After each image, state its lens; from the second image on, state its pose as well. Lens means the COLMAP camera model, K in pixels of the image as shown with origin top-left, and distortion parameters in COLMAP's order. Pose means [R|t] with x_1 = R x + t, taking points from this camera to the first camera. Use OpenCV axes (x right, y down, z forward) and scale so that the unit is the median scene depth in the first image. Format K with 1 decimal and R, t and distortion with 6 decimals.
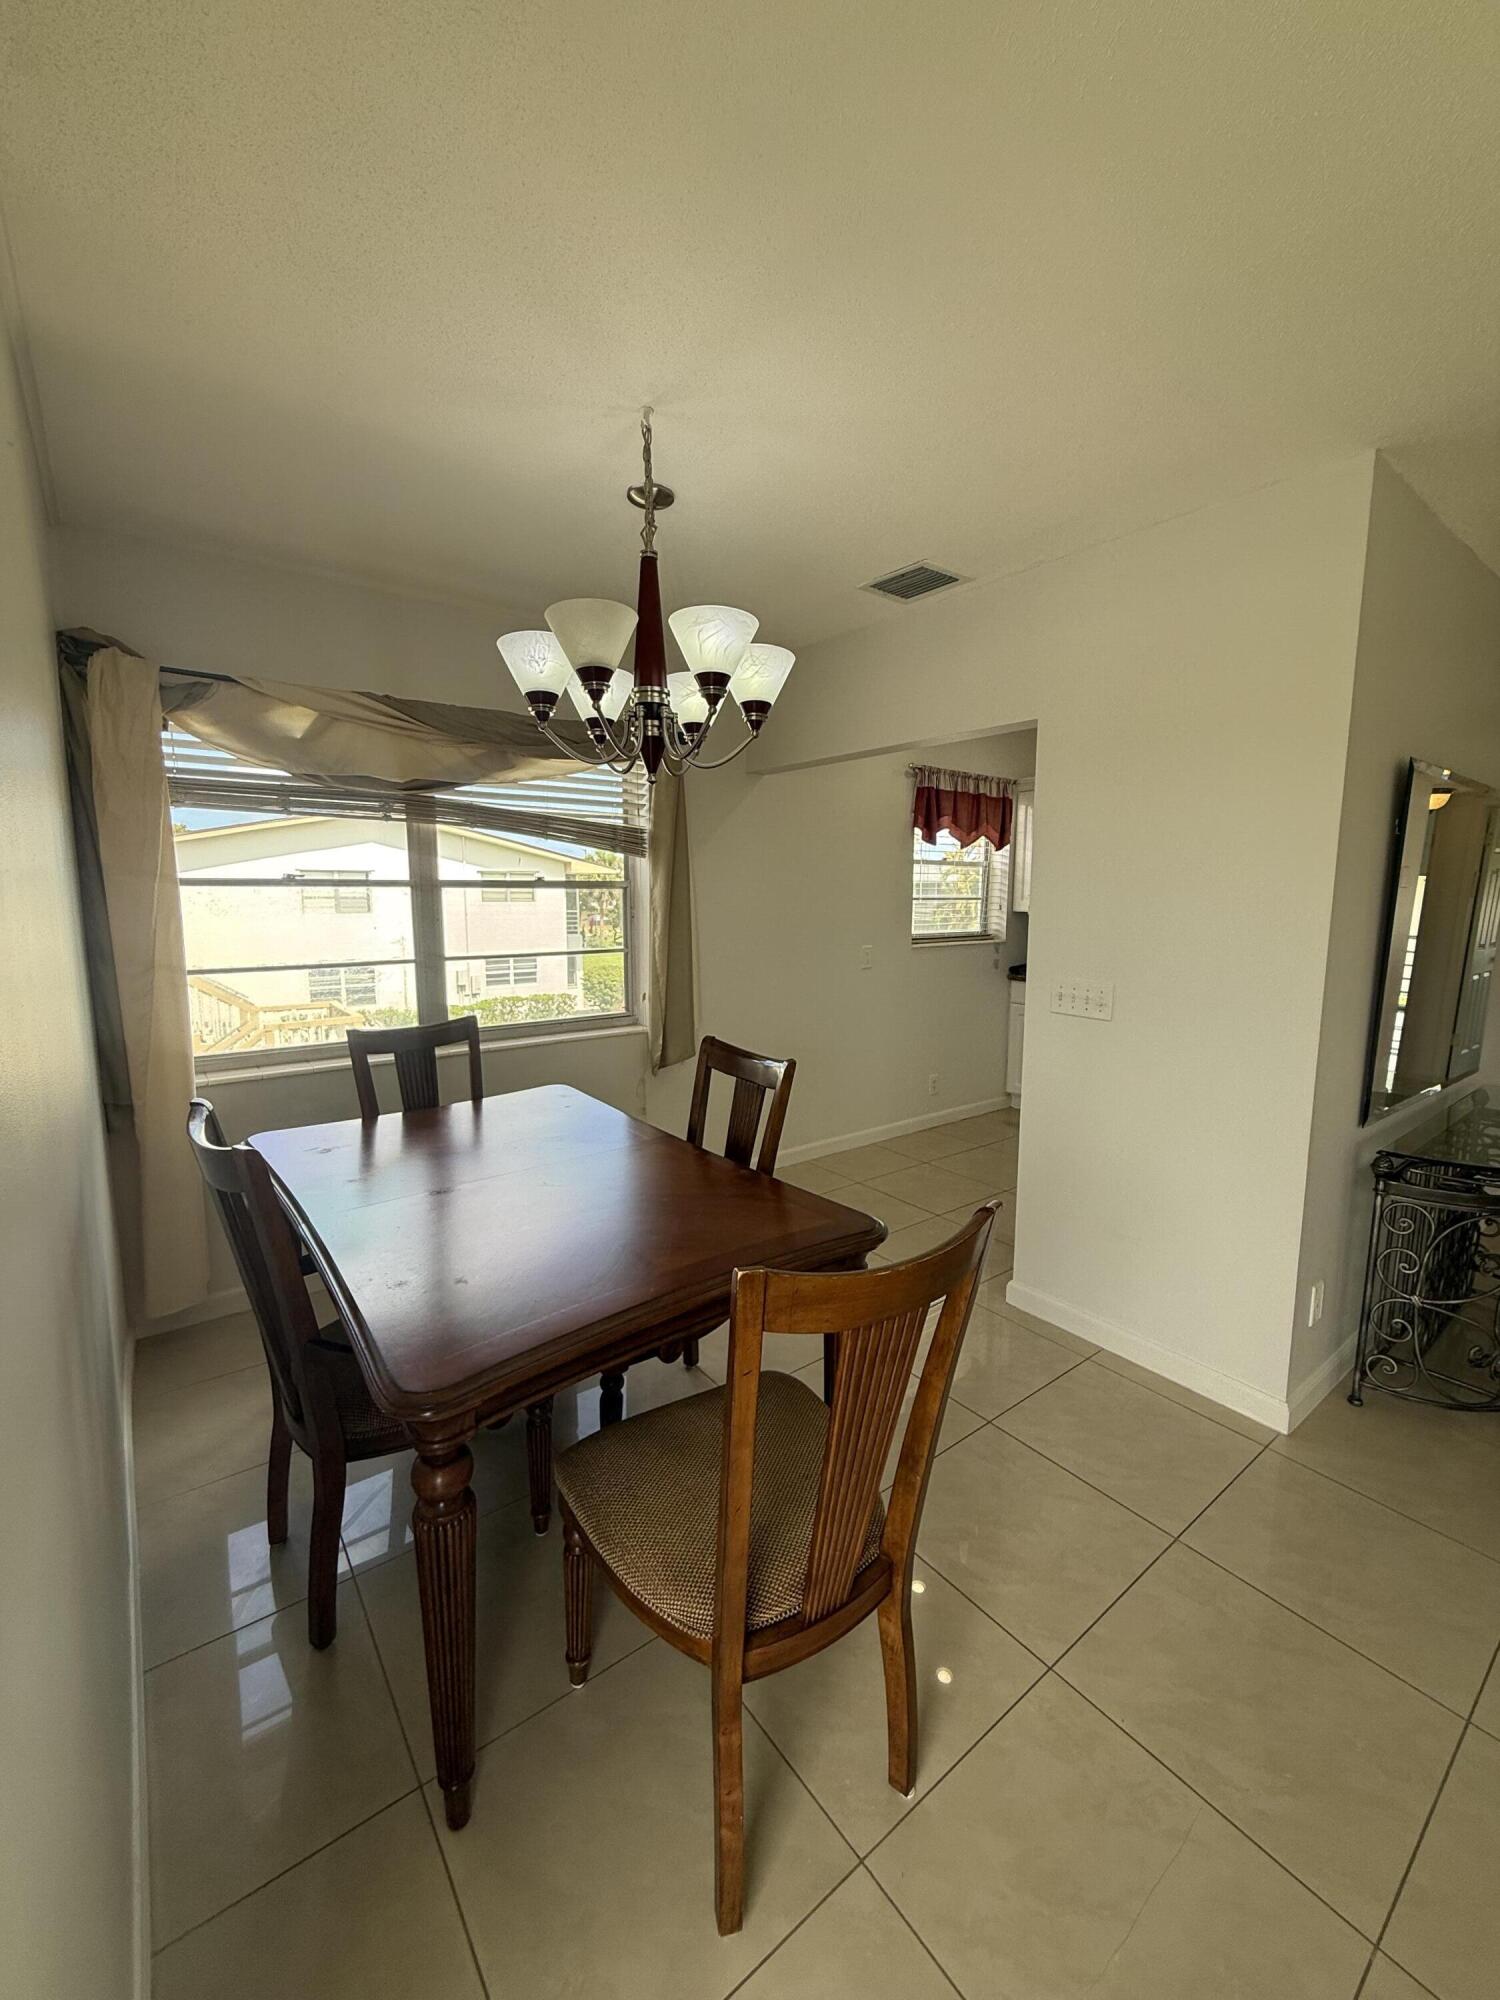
lens RADIAL K [[798.9, 0, 747.6], [0, 798.9, 994.8], [0, 0, 1]] dist [-0.000610, 0.000075]
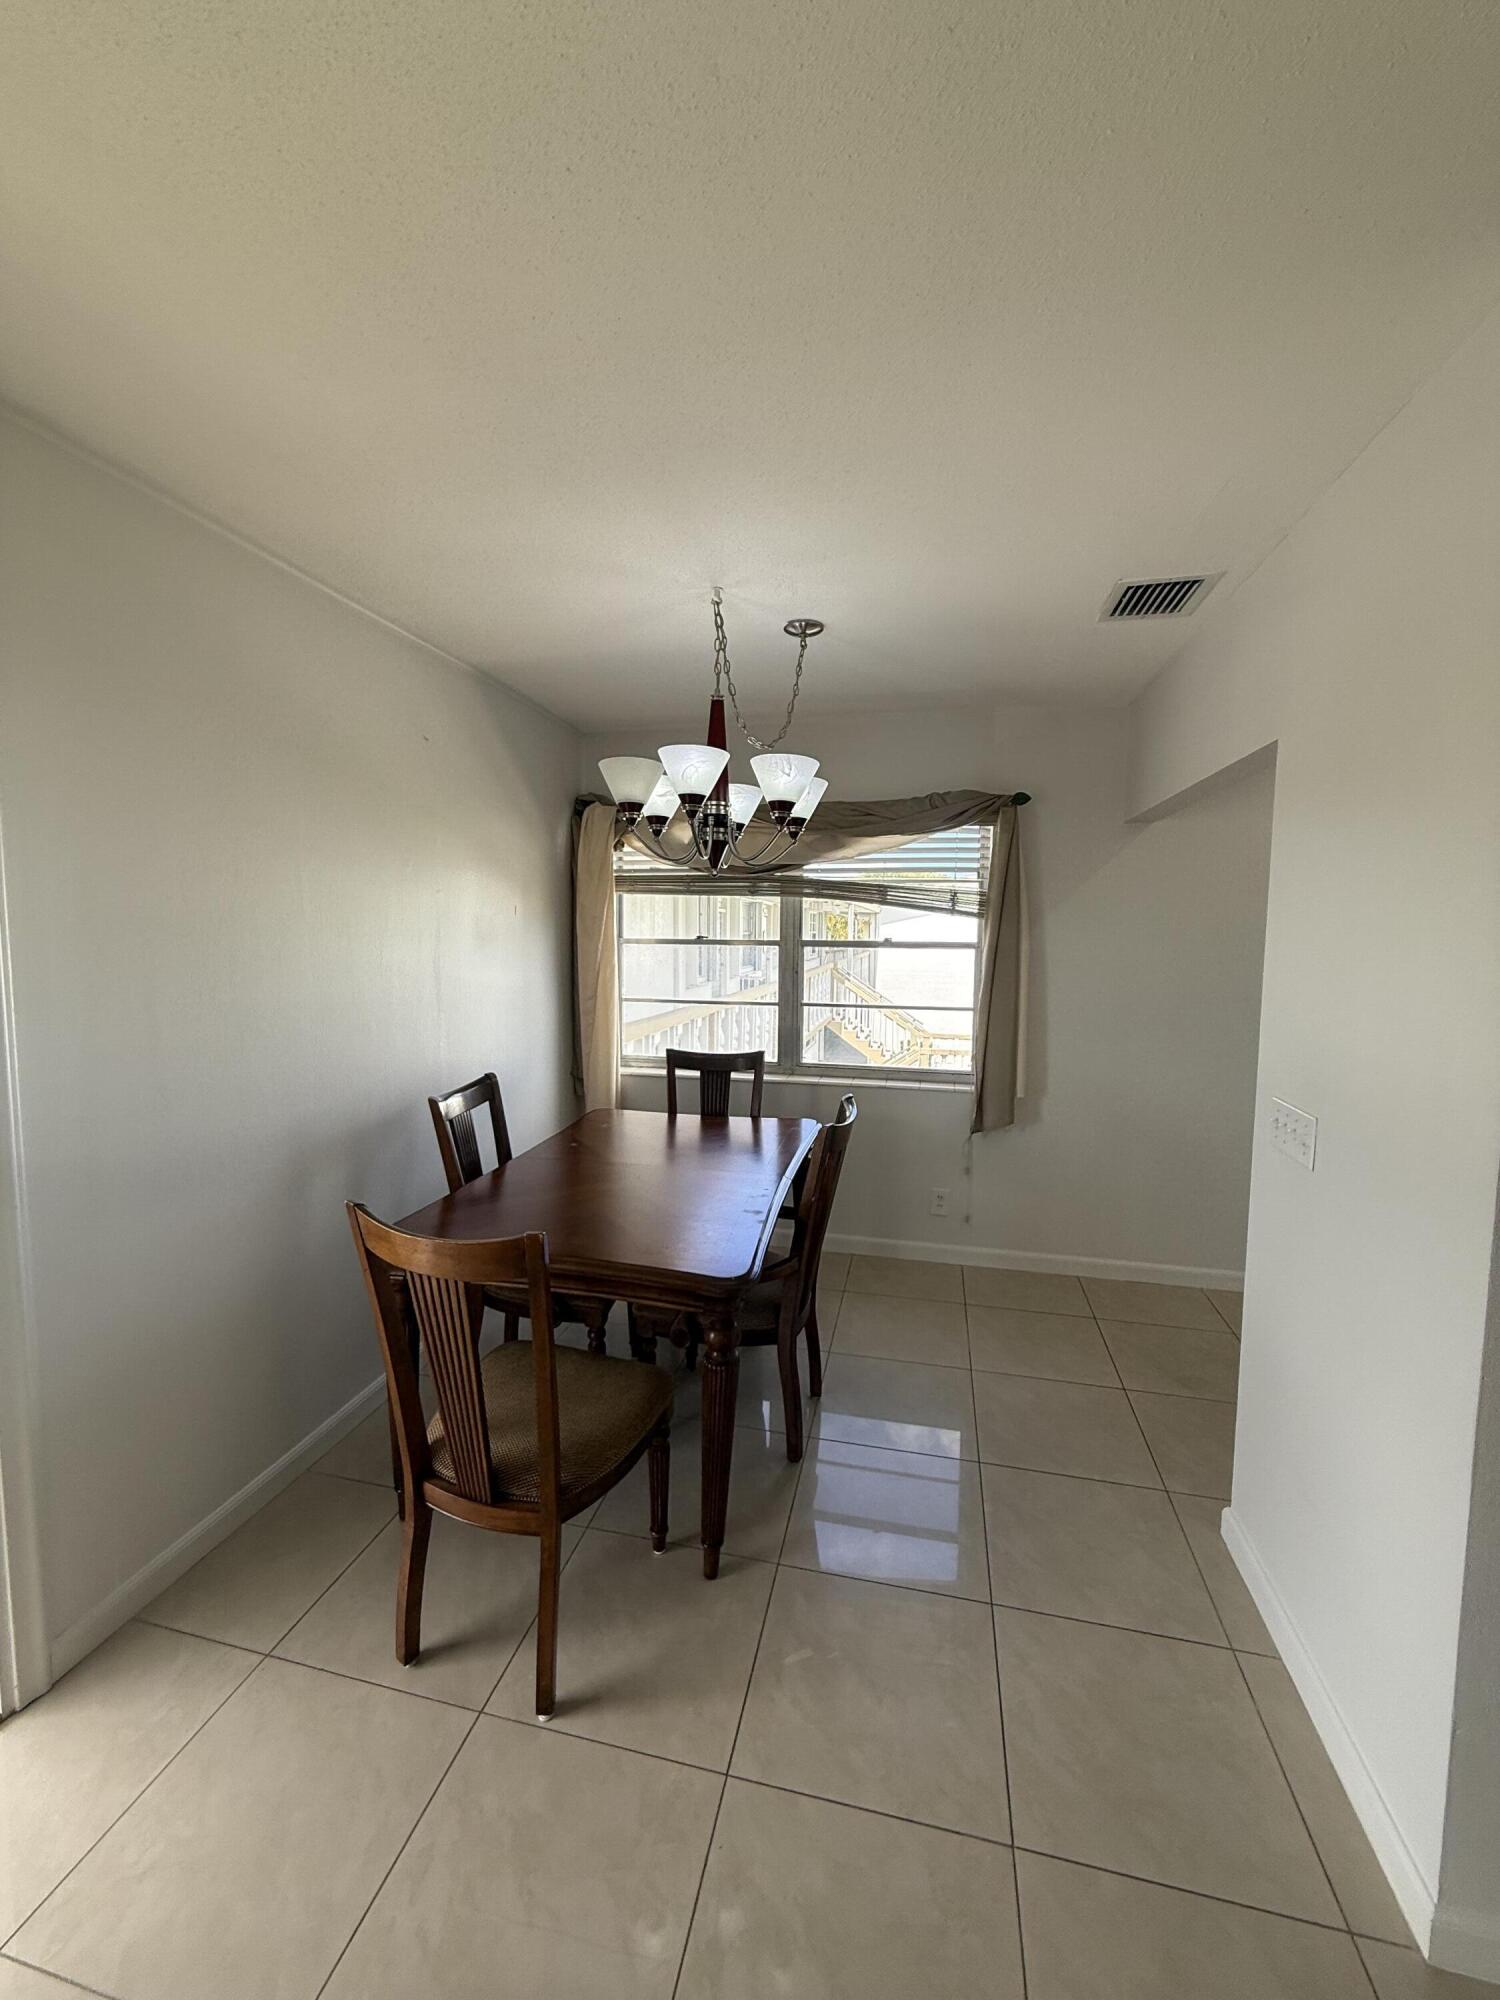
lens RADIAL K [[798.5, 0, 750.0], [0, 798.5, 1000.0], [0, 0, 1]] dist [0.001204, 0.000304]
pose [[0.640804, 0.075826, -0.763950, 0.563736], [-0.104765, 0.994438, 0.010826, -0.062329], [0.760522, 0.073098, 0.645184, 0.164779]]
